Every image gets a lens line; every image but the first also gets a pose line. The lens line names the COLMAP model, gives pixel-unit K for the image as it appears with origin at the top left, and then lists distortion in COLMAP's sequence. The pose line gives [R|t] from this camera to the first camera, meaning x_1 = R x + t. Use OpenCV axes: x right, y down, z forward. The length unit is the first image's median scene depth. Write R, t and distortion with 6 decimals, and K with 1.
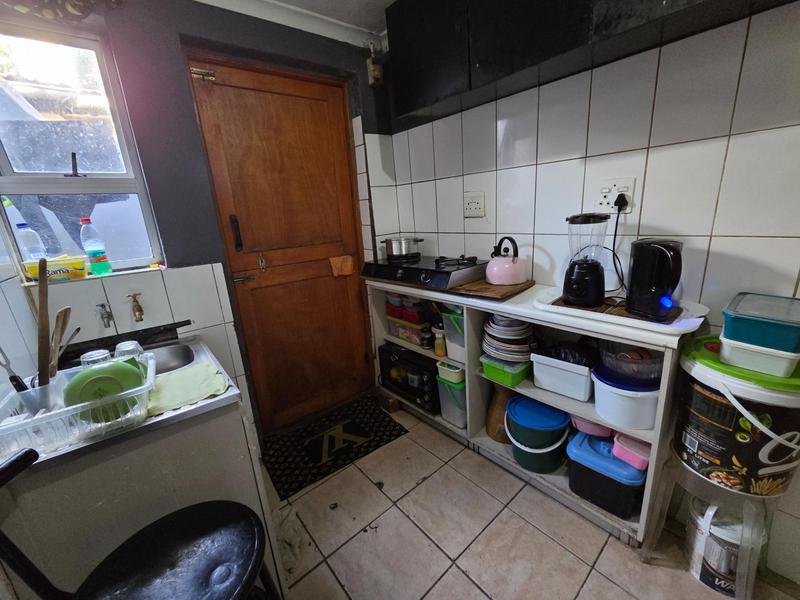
lens RADIAL K [[326.6, 0, 402.5], [0, 326.6, 301.7], [0, 0, 1]] dist [0.002665, -0.000959]
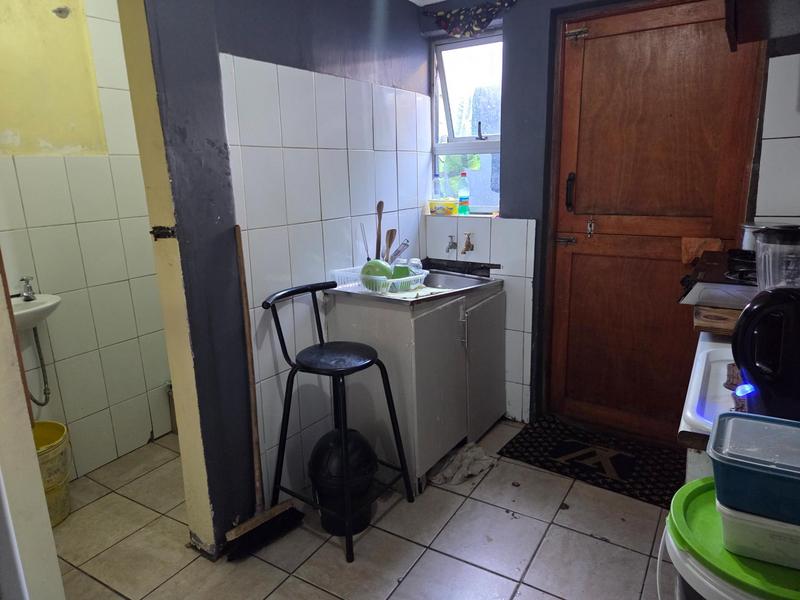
lens RADIAL K [[536.5, 0, 400.6], [0, 536.5, 302.1], [0, 0, 1]] dist [0.024202, -0.009056]
pose [[0.301665, 0.286771, -0.909264, 0.934942], [-0.249162, 0.944262, 0.215145, -0.130762], [0.920281, 0.161652, 0.356303, 0.037285]]
